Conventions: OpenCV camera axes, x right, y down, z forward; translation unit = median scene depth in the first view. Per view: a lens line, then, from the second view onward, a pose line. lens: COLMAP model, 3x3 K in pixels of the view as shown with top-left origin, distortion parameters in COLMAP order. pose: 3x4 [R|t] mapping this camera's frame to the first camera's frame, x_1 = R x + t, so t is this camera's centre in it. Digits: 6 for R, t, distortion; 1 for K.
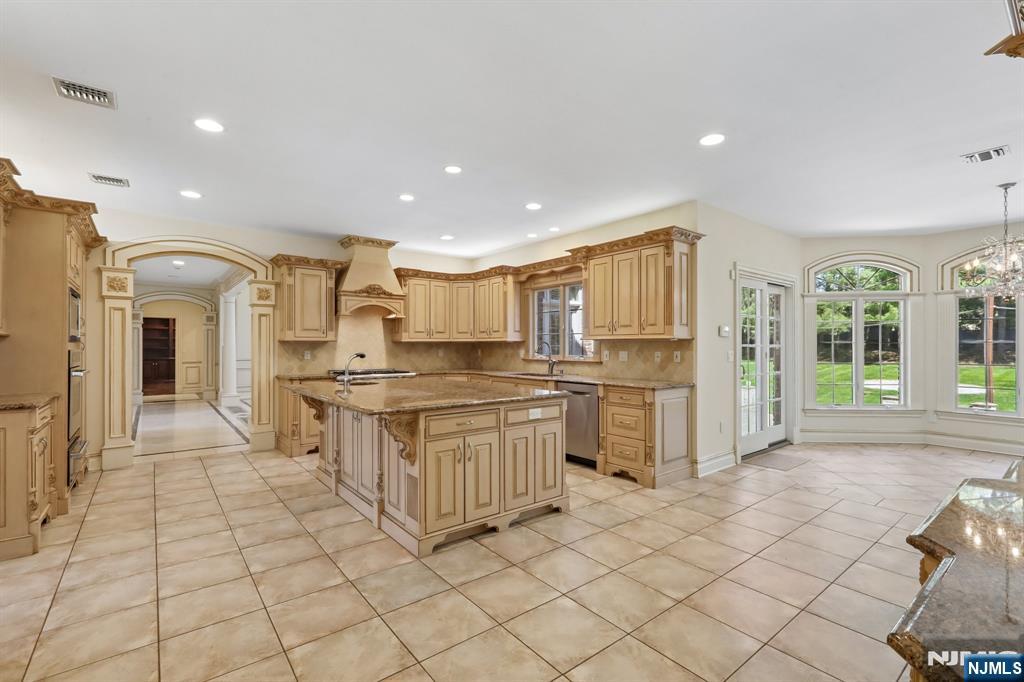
lens RADIAL K [[456.5, 0, 512.0], [0, 456.5, 341.0], [0, 0, 1]] dist [-0.019519, -0.000010]
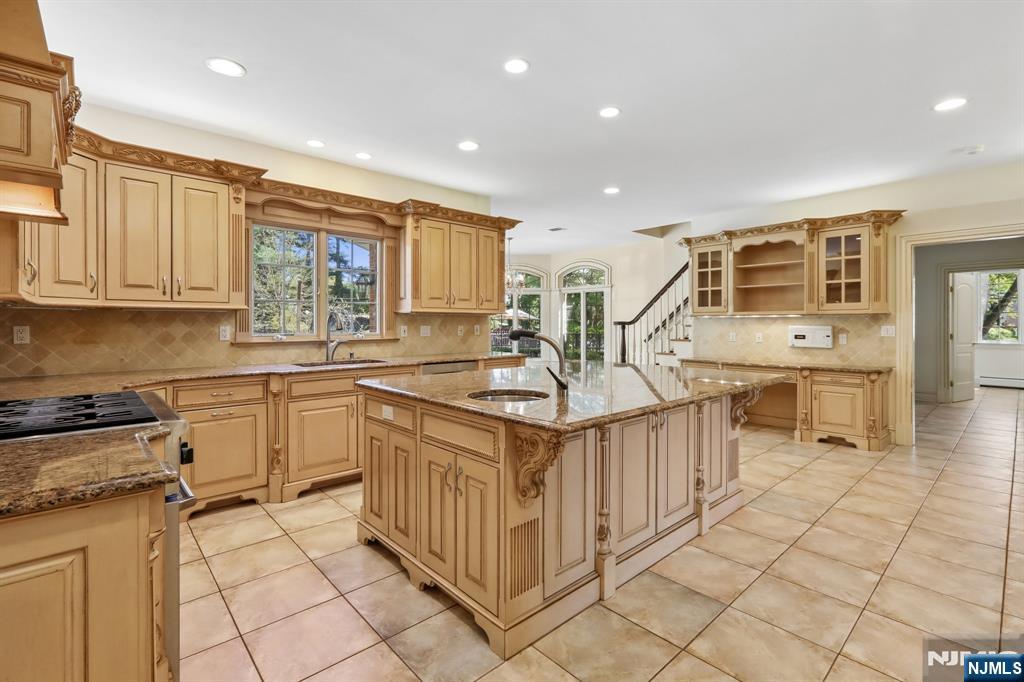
lens RADIAL K [[468.6, 0, 514.7], [0, 468.6, 325.6], [0, 0, 1]] dist [0.000375, 0.000217]
pose [[-0.072071, -0.010433, 0.997345, -0.830602], [-0.015326, 0.999839, 0.009351, 0.012108], [-0.997282, -0.014612, -0.072219, 1.031545]]
